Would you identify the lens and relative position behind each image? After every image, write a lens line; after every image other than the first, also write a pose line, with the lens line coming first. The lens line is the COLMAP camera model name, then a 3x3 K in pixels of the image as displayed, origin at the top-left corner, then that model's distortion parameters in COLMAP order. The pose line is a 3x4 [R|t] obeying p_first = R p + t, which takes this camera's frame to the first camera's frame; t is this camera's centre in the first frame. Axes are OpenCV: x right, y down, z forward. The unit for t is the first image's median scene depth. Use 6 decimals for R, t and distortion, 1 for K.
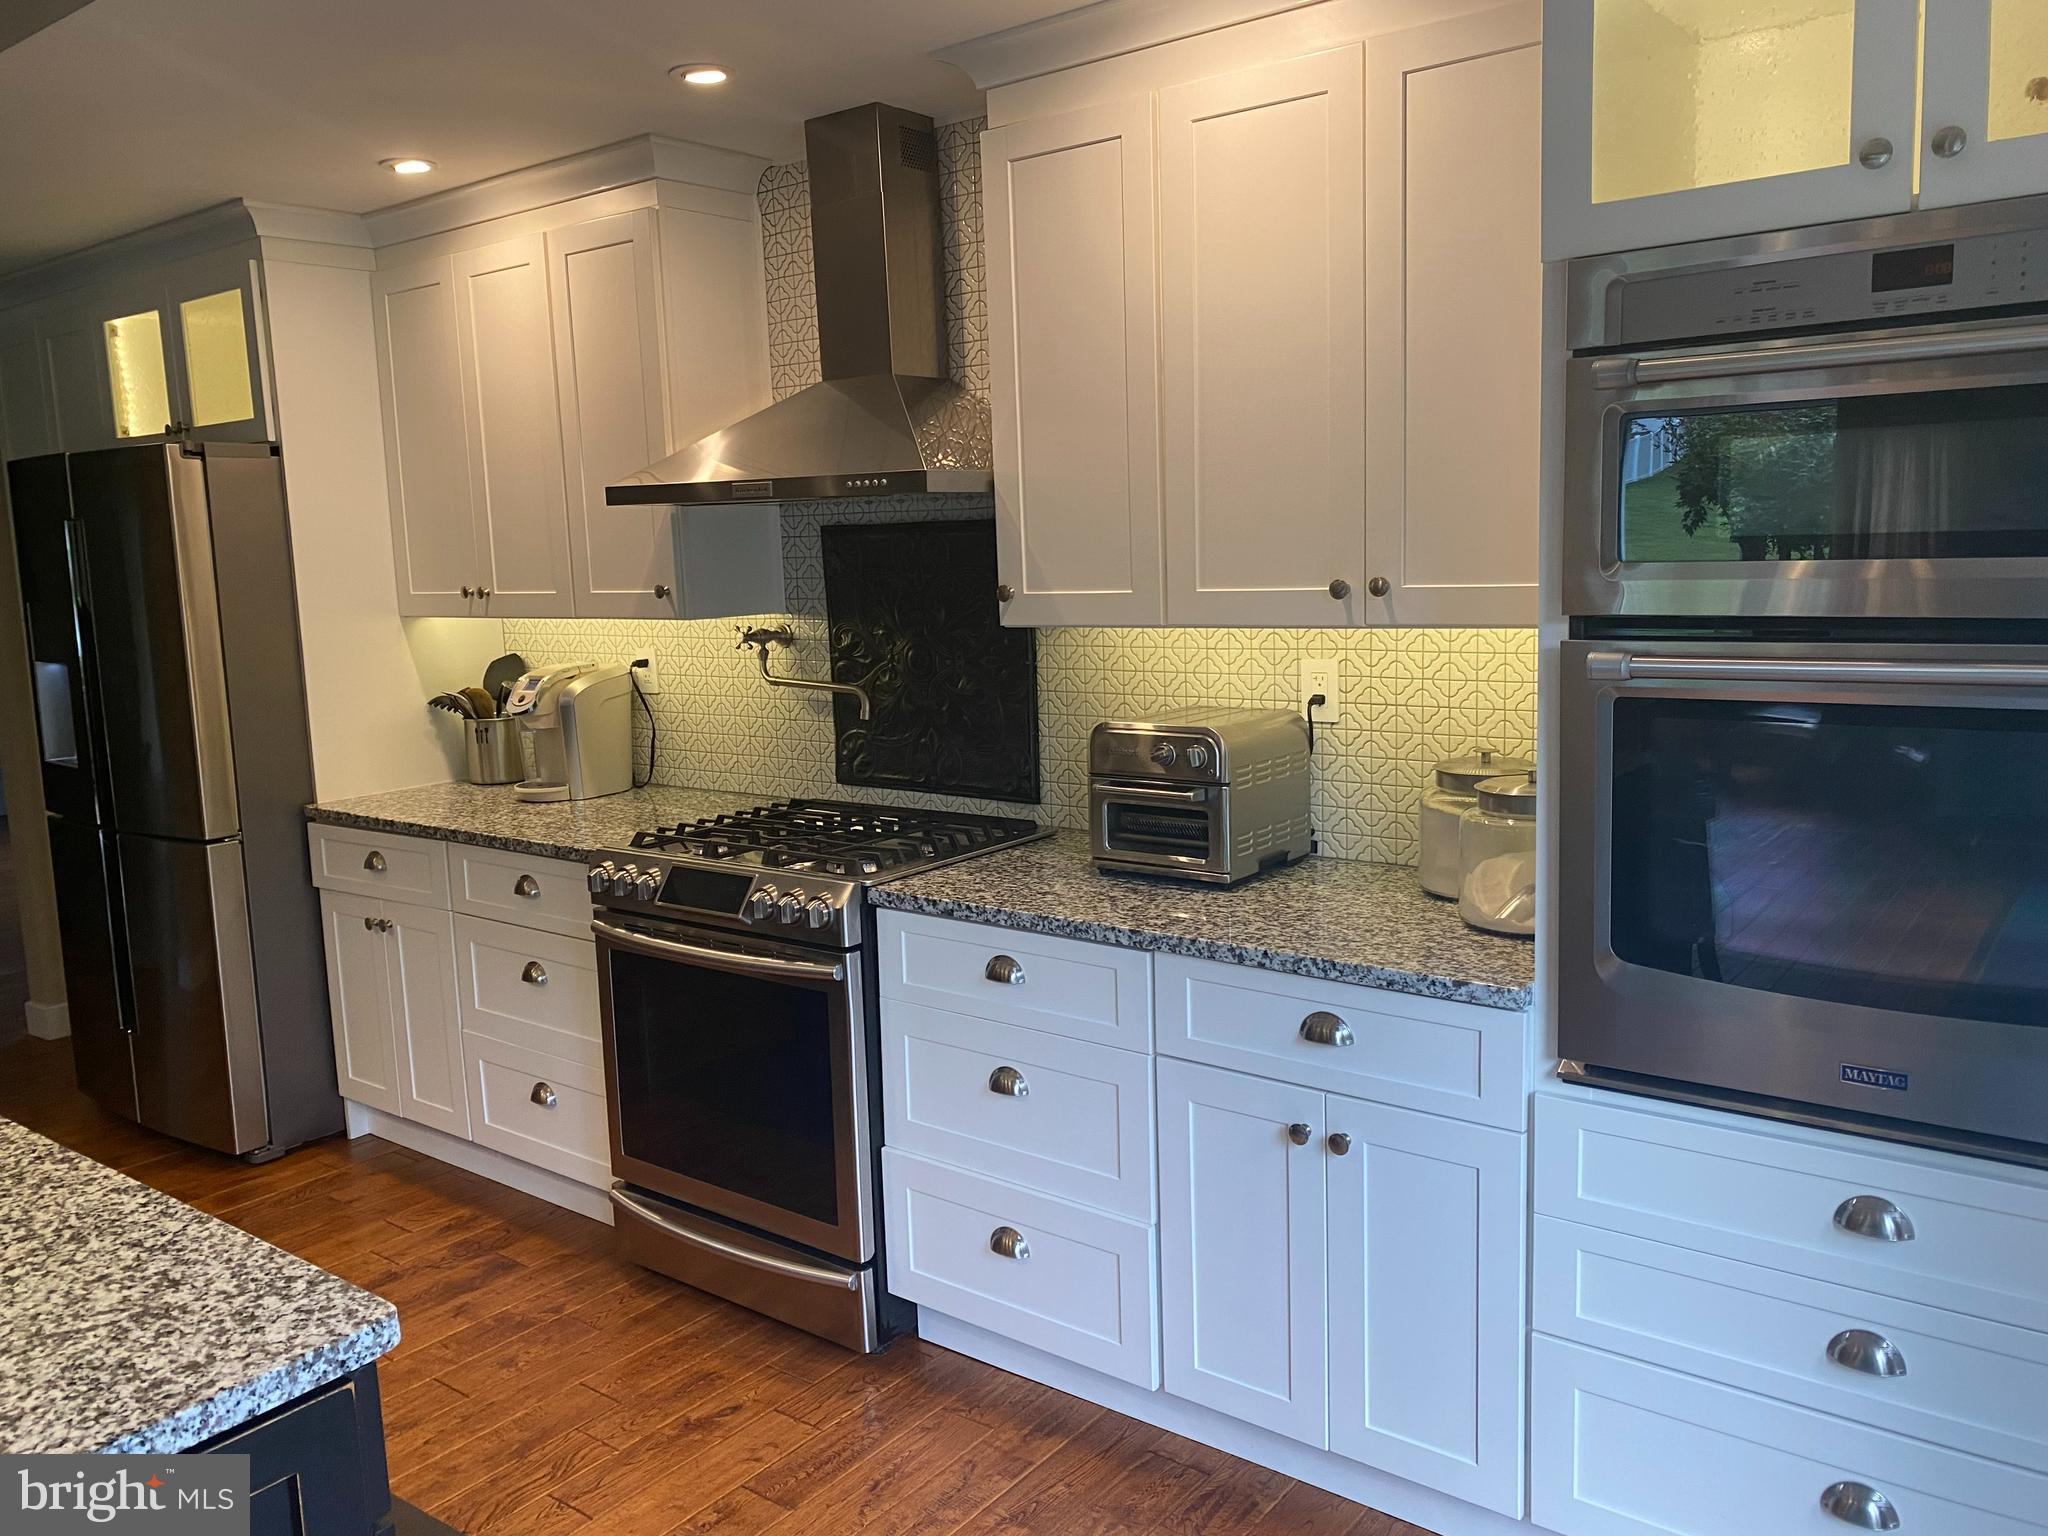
lens RADIAL K [[1589.1, 0, 1050.2], [0, 1589.1, 789.1], [0, 0, 1]] dist [0.024630, -0.009994]
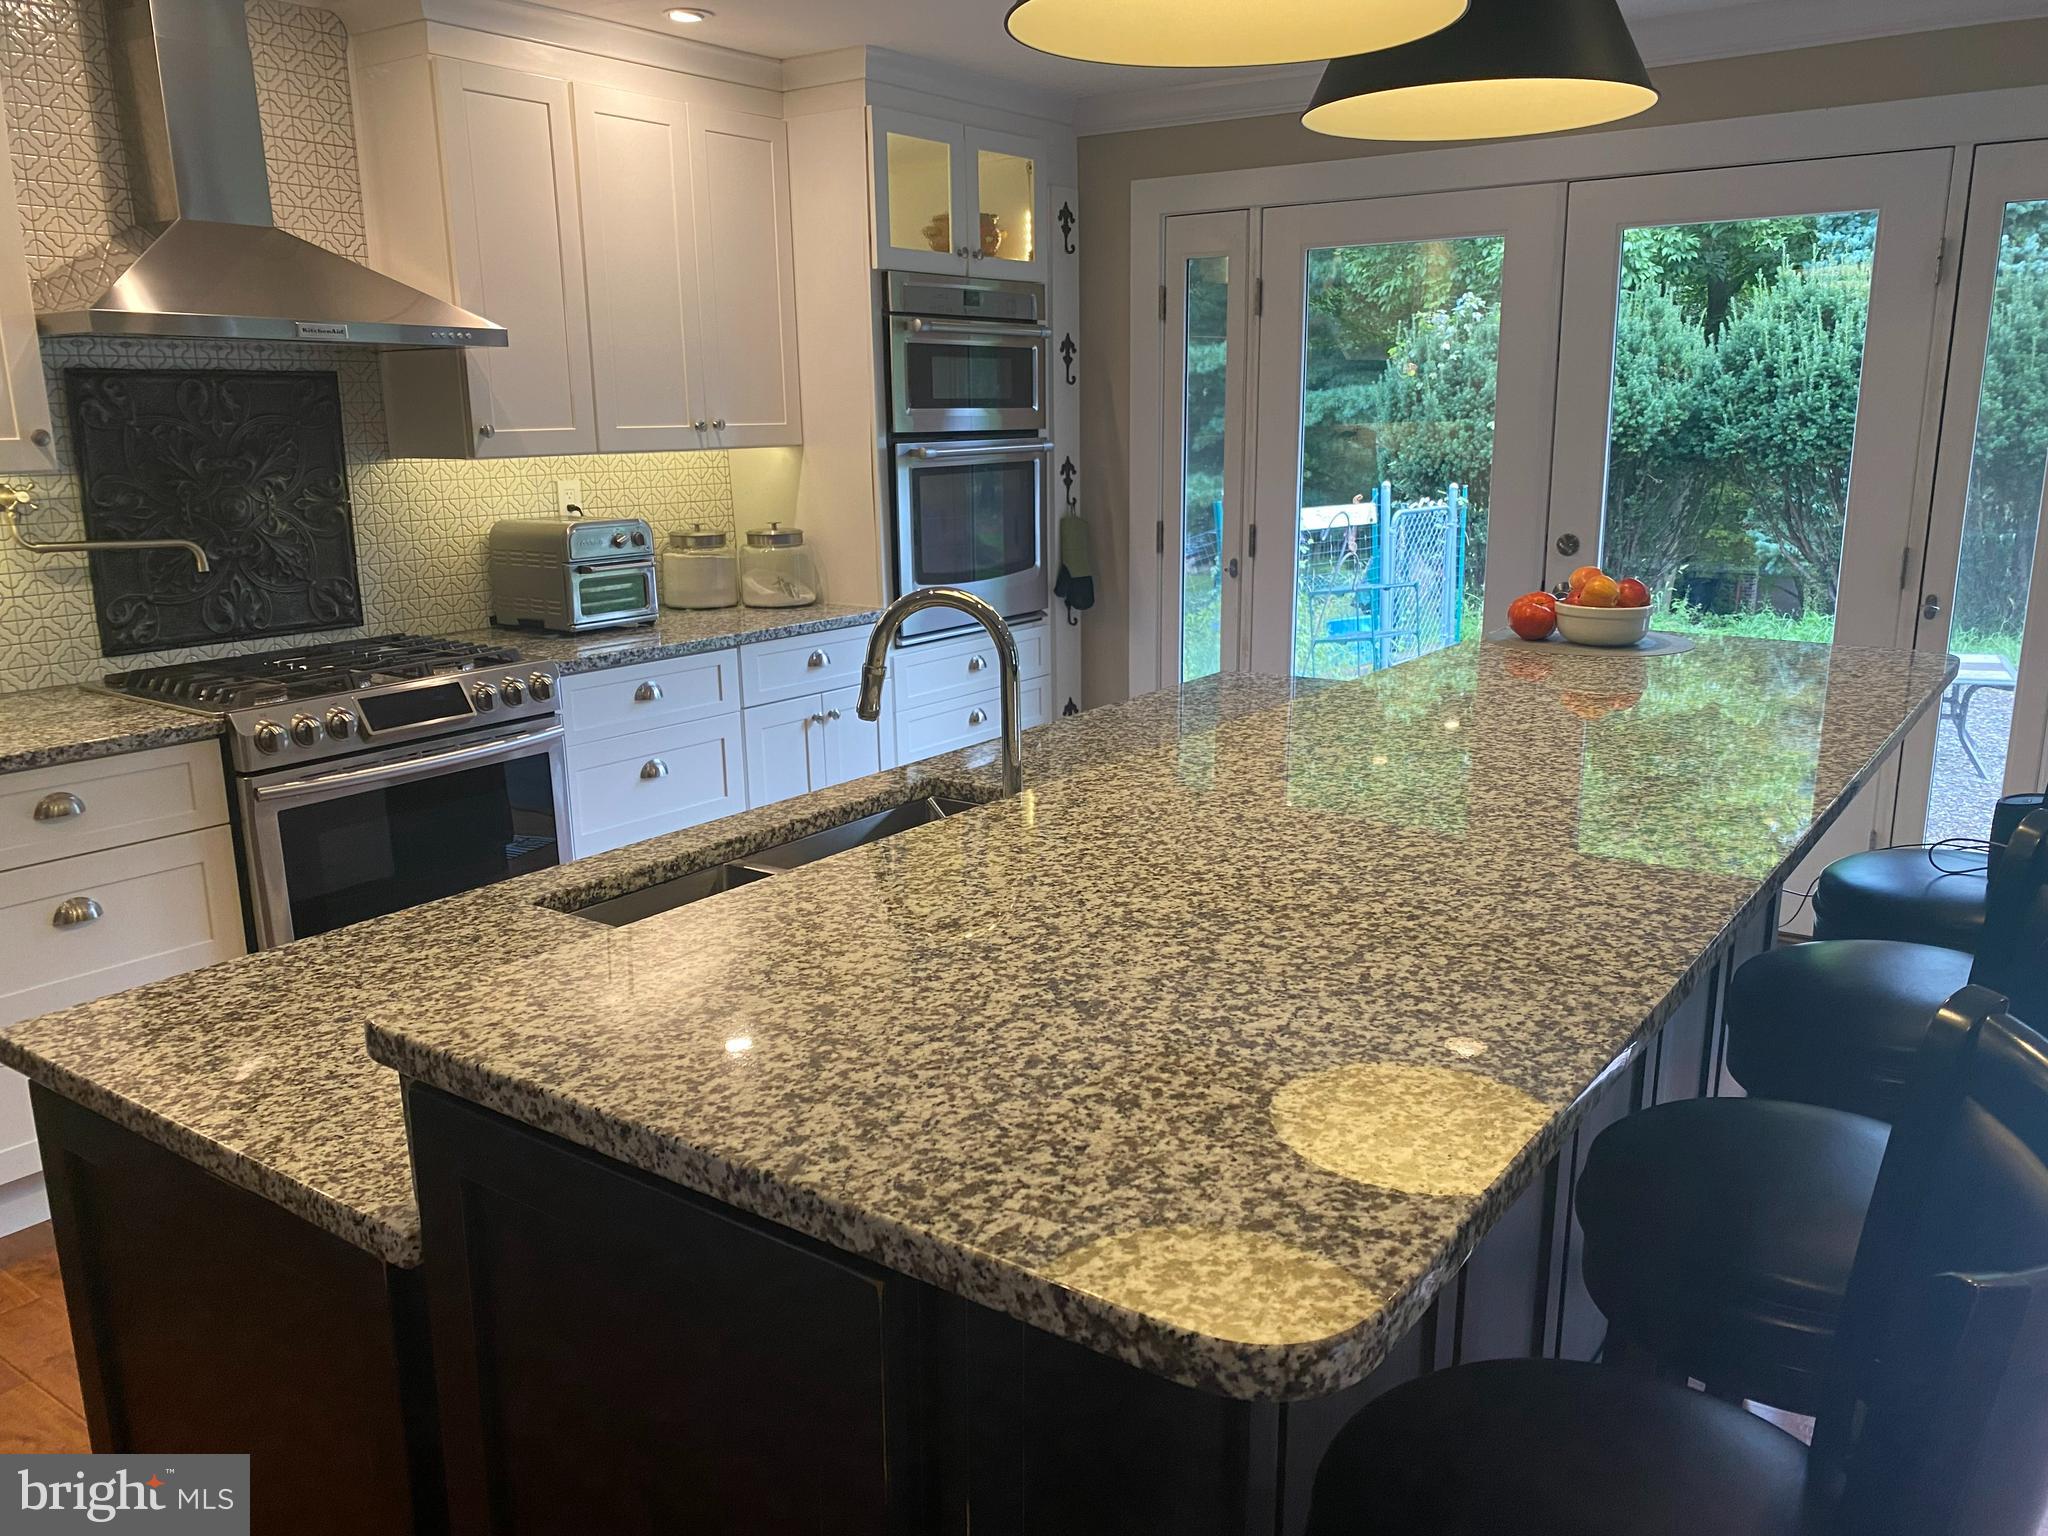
lens RADIAL K [[1589.1, 0, 1050.2], [0, 1589.1, 789.1], [0, 0, 1]] dist [0.024630, -0.009994]
pose [[-0.037715, -0.205754, 0.977877, -1.225507], [0.166767, 0.963554, 0.209172, -0.036110], [-0.985275, 0.170966, -0.002028, 0.548832]]
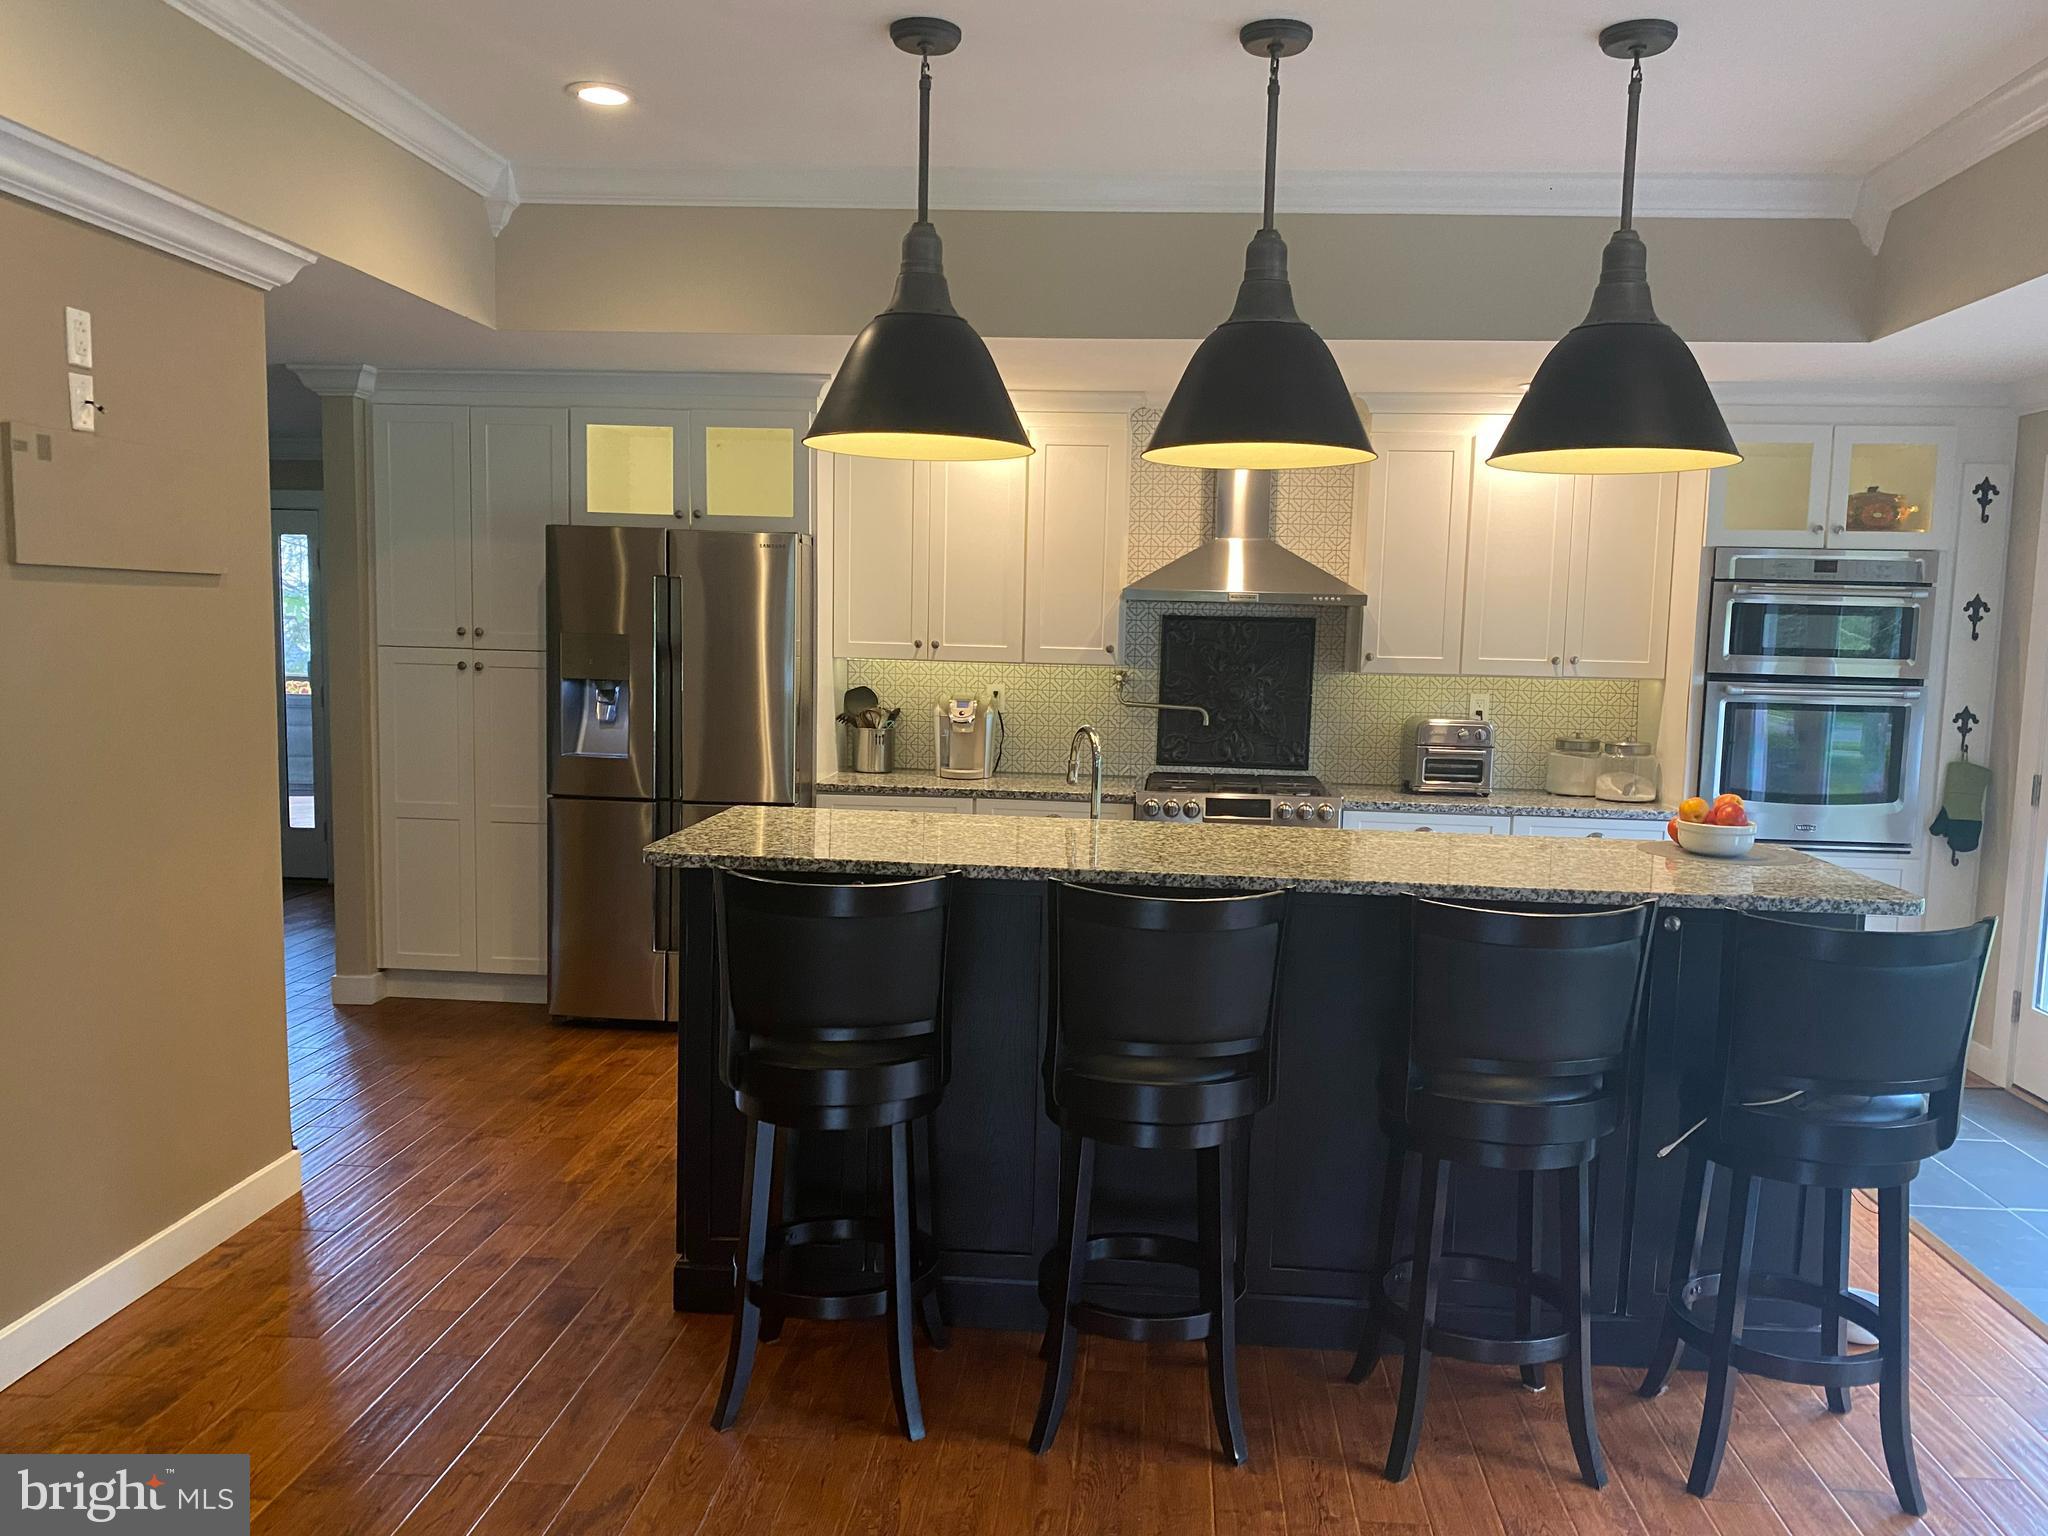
lens RADIAL K [[1589.1, 0, 1050.2], [0, 1589.1, 789.1], [0, 0, 1]] dist [0.024630, -0.009994]
pose [[0.830526, -0.010894, 0.556873, -1.353294], [0.037914, 0.998595, -0.037009, 0.094109], [-0.555687, 0.051851, 0.829773, -0.404984]]
